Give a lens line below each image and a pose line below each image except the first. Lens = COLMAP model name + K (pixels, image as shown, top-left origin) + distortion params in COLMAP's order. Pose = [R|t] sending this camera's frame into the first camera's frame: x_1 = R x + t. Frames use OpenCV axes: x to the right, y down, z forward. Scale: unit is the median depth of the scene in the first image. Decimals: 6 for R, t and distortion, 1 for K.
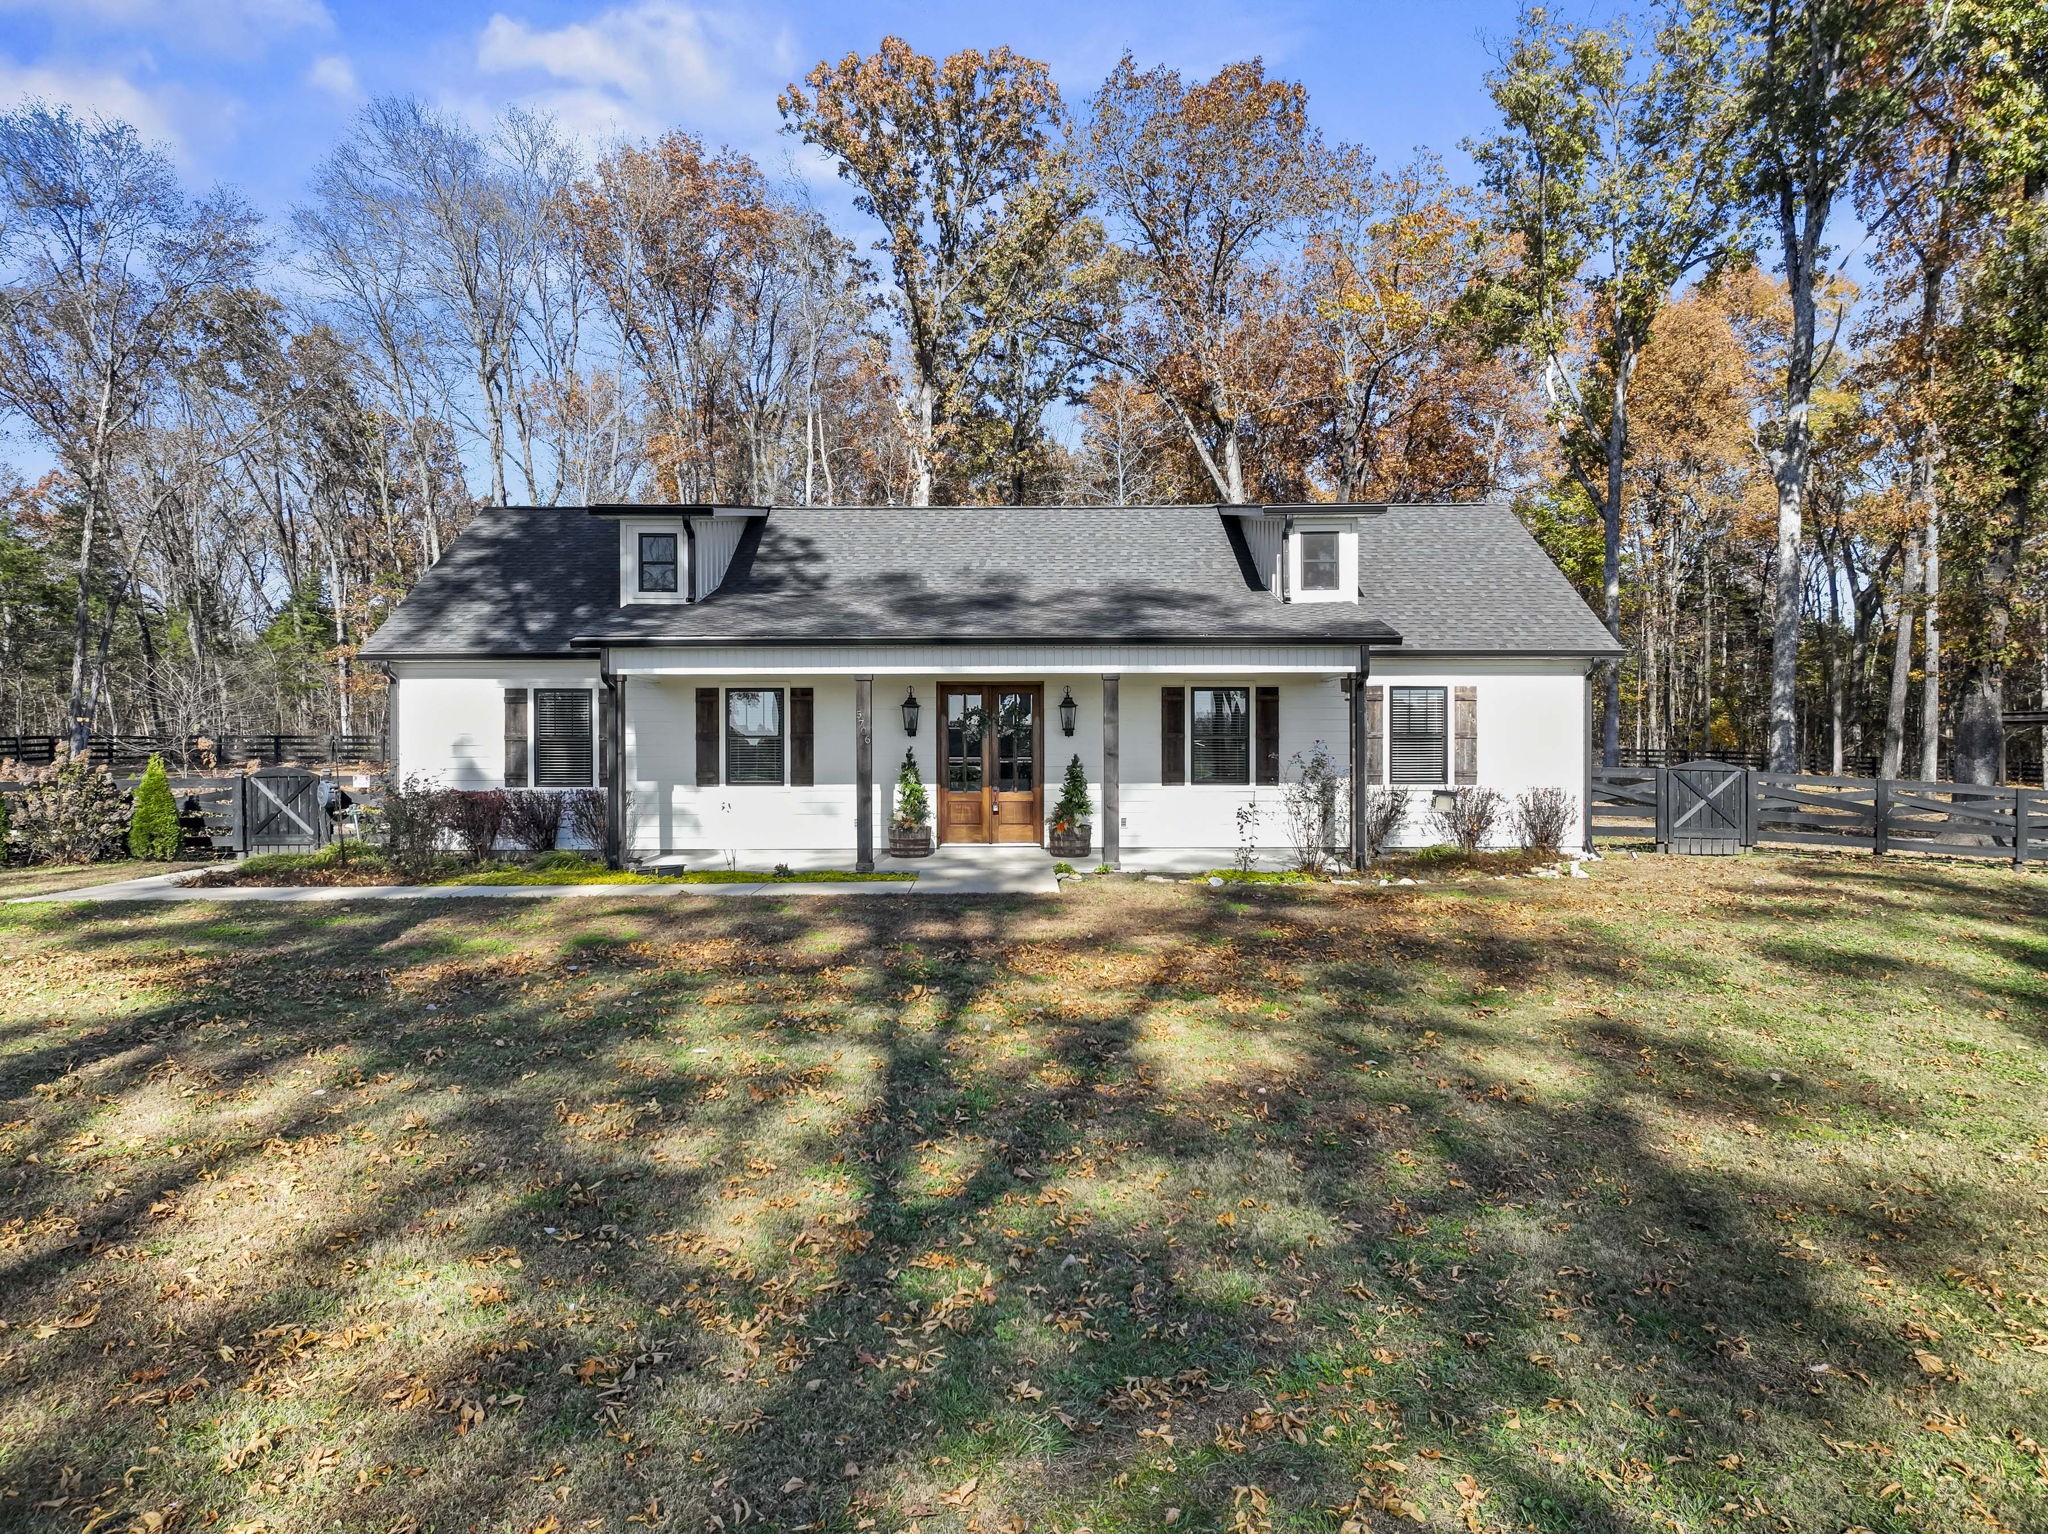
lens RADIAL K [[1467.6, 0, 1024.0], [0, 1467.6, 767.0], [0, 0, 1]] dist [0.018430, -0.004405]
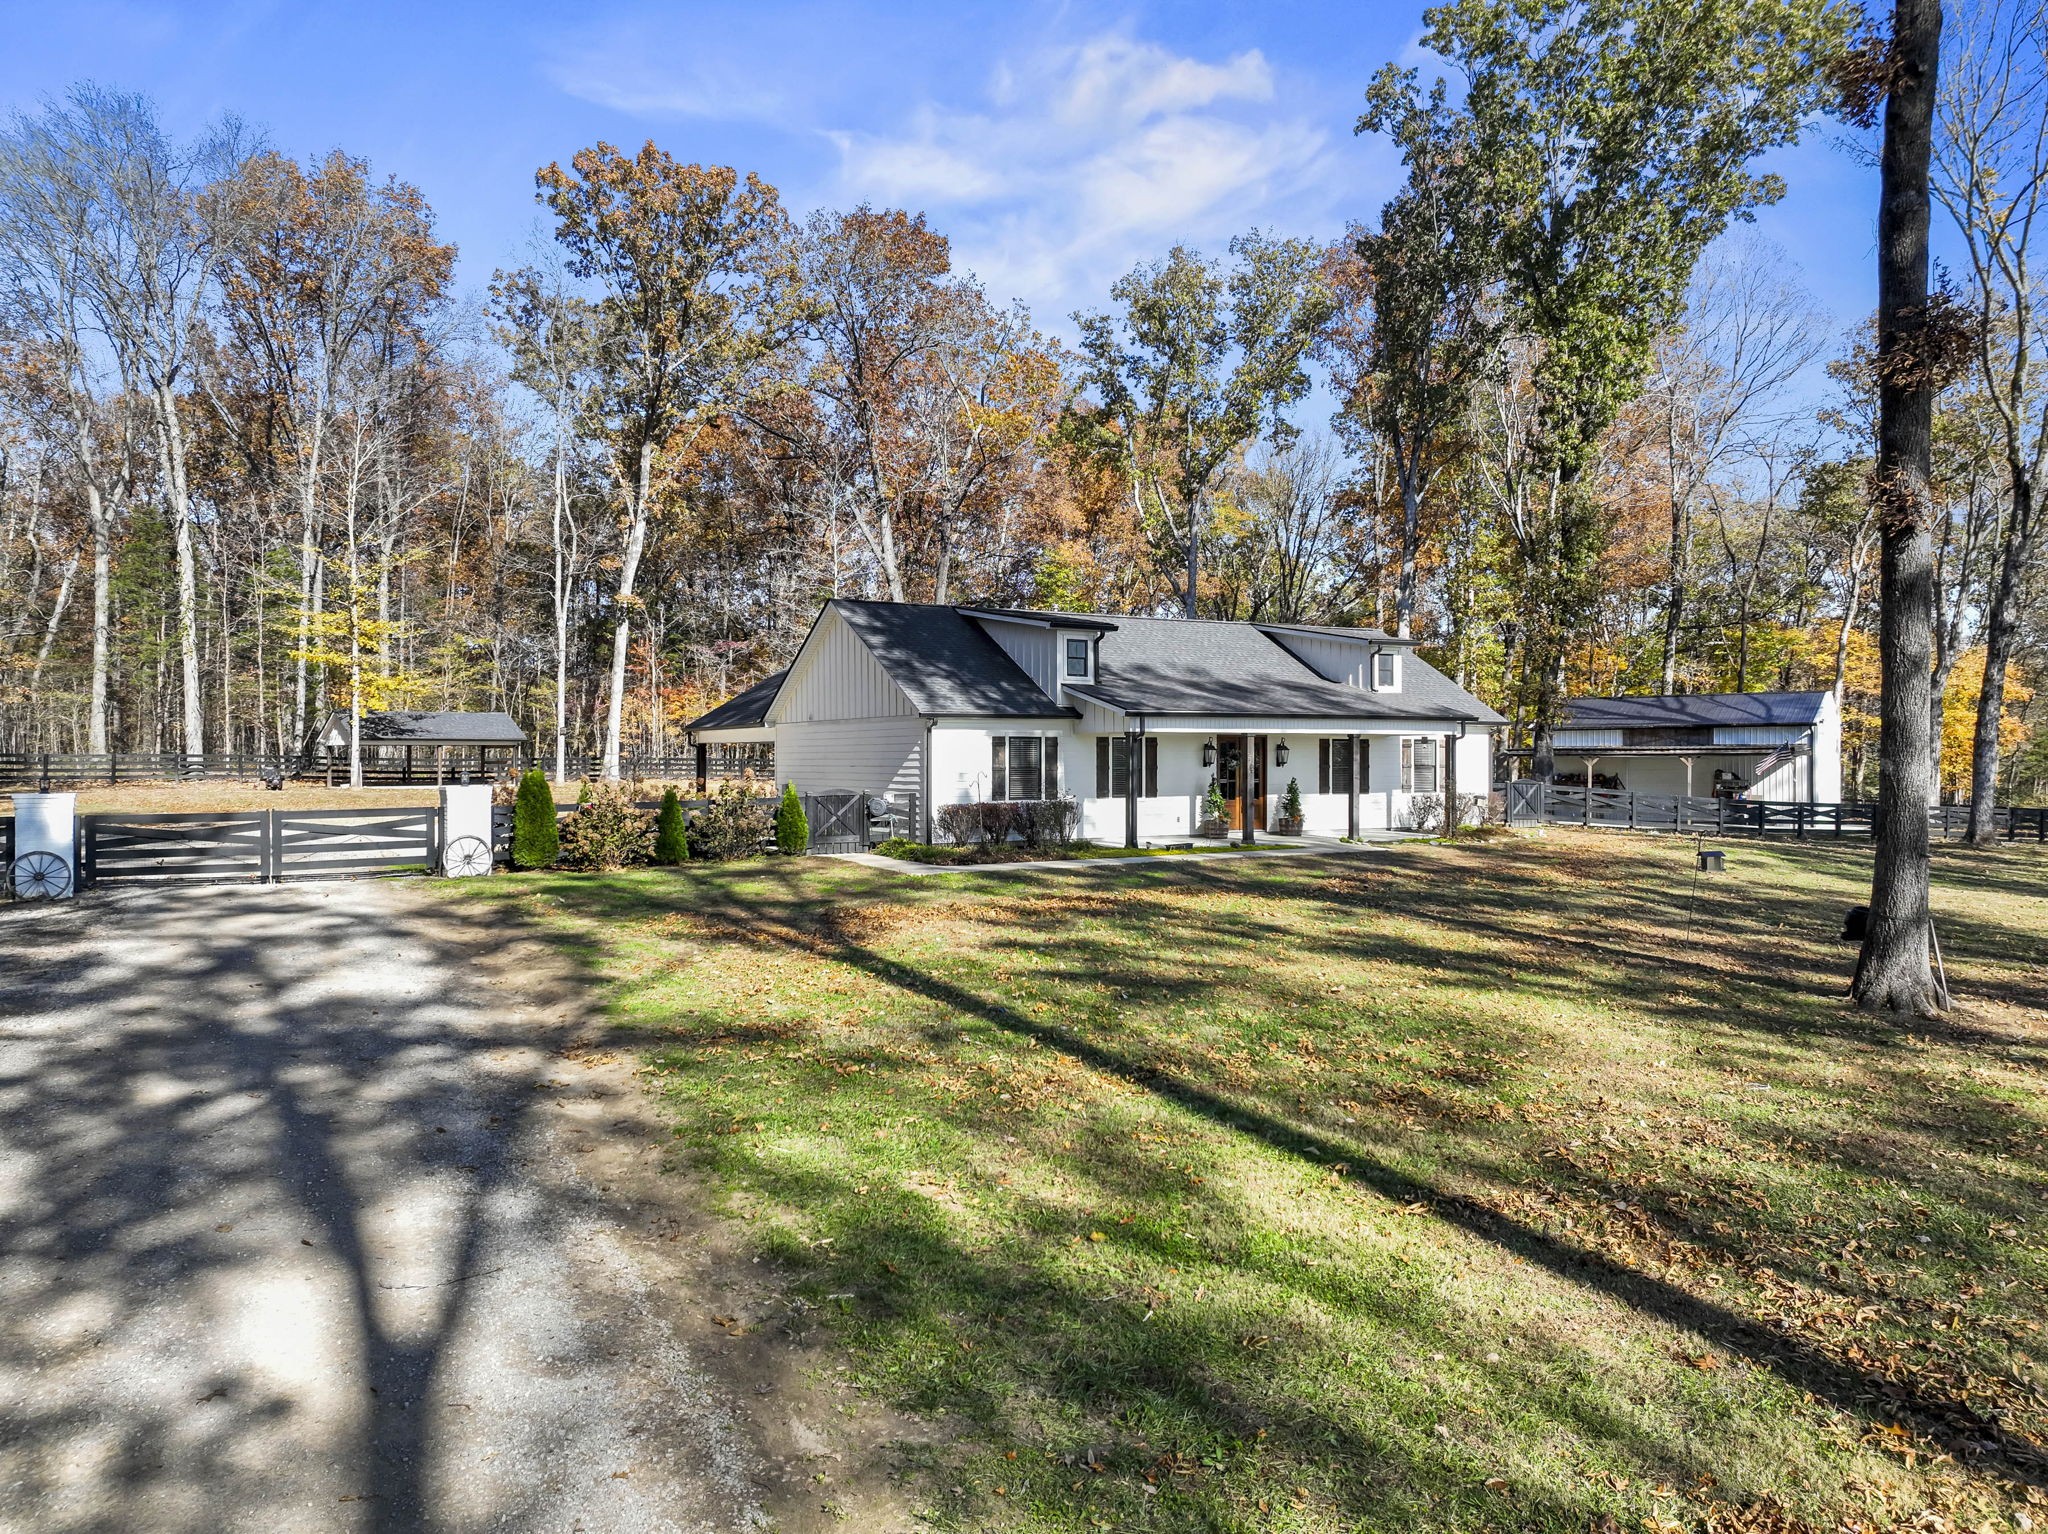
lens RADIAL K [[1467.6, 0, 1024.0], [0, 1467.6, 767.0], [0, 0, 1]] dist [0.018430, -0.004405]
pose [[0.865552, -0.001536, 0.500816, -1.088932], [0.005316, 0.999967, -0.006120, -0.011908], [-0.500790, 0.007960, 0.865532, -0.338870]]
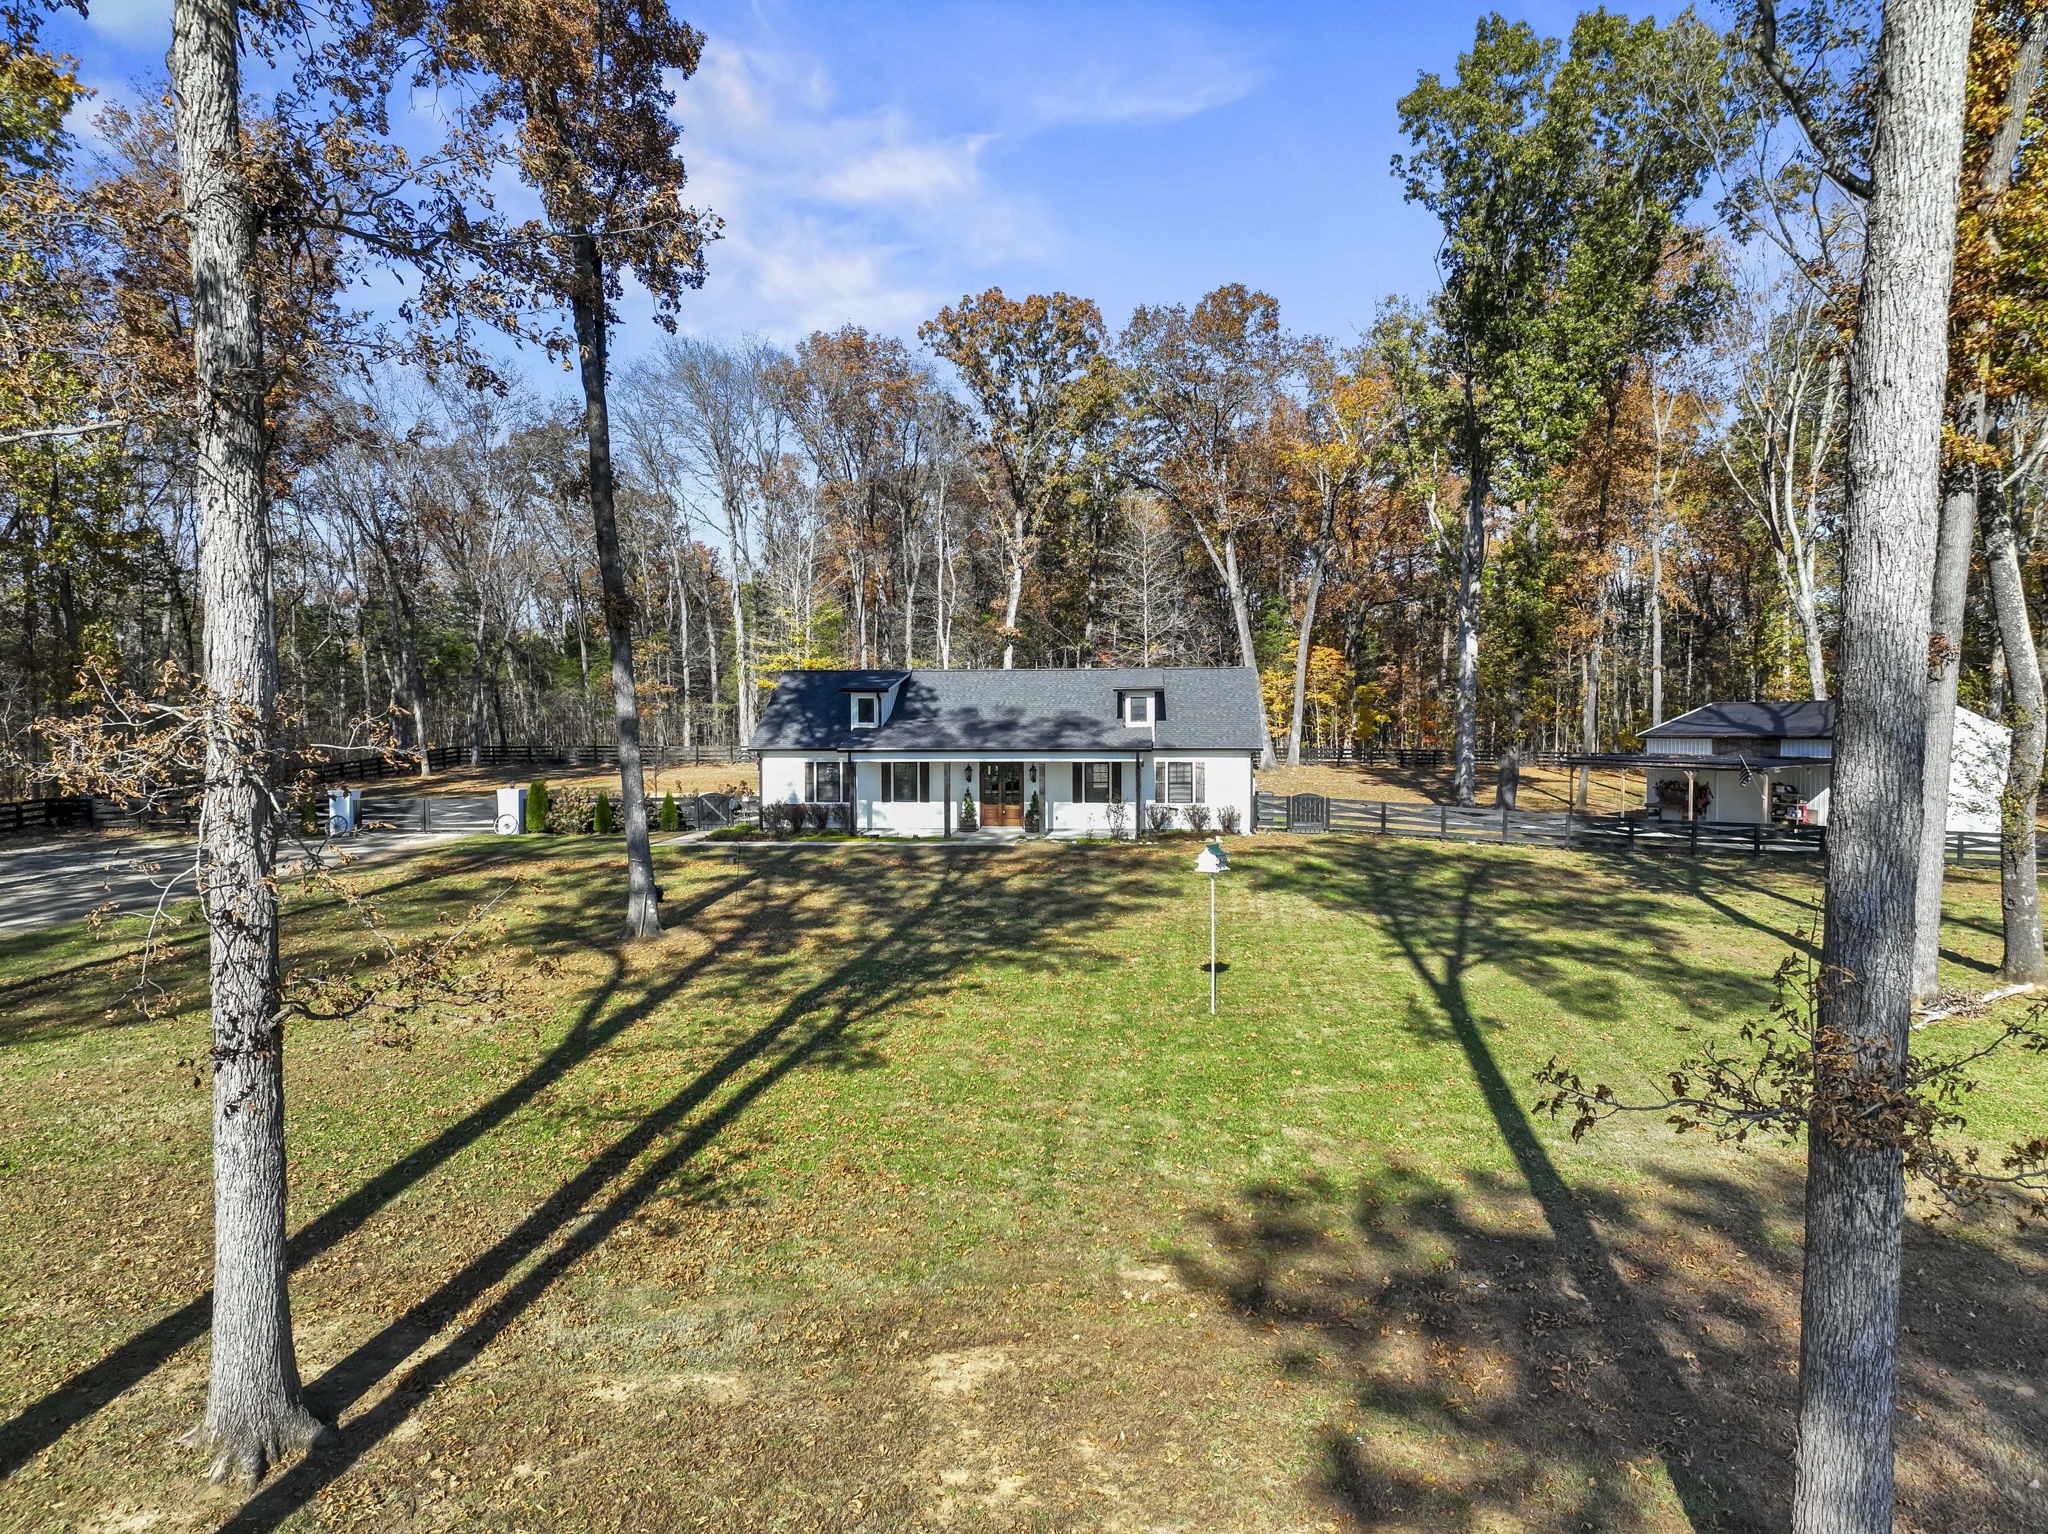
lens RADIAL K [[1467.6, 0, 1024.0], [0, 1467.6, 767.0], [0, 0, 1]] dist [0.018430, -0.004405]
pose [[0.995136, 0.003155, -0.098460, 0.252268], [-0.001006, 0.999760, 0.021870, -0.099148], [0.098505, -0.021665, 0.994901, -1.406498]]
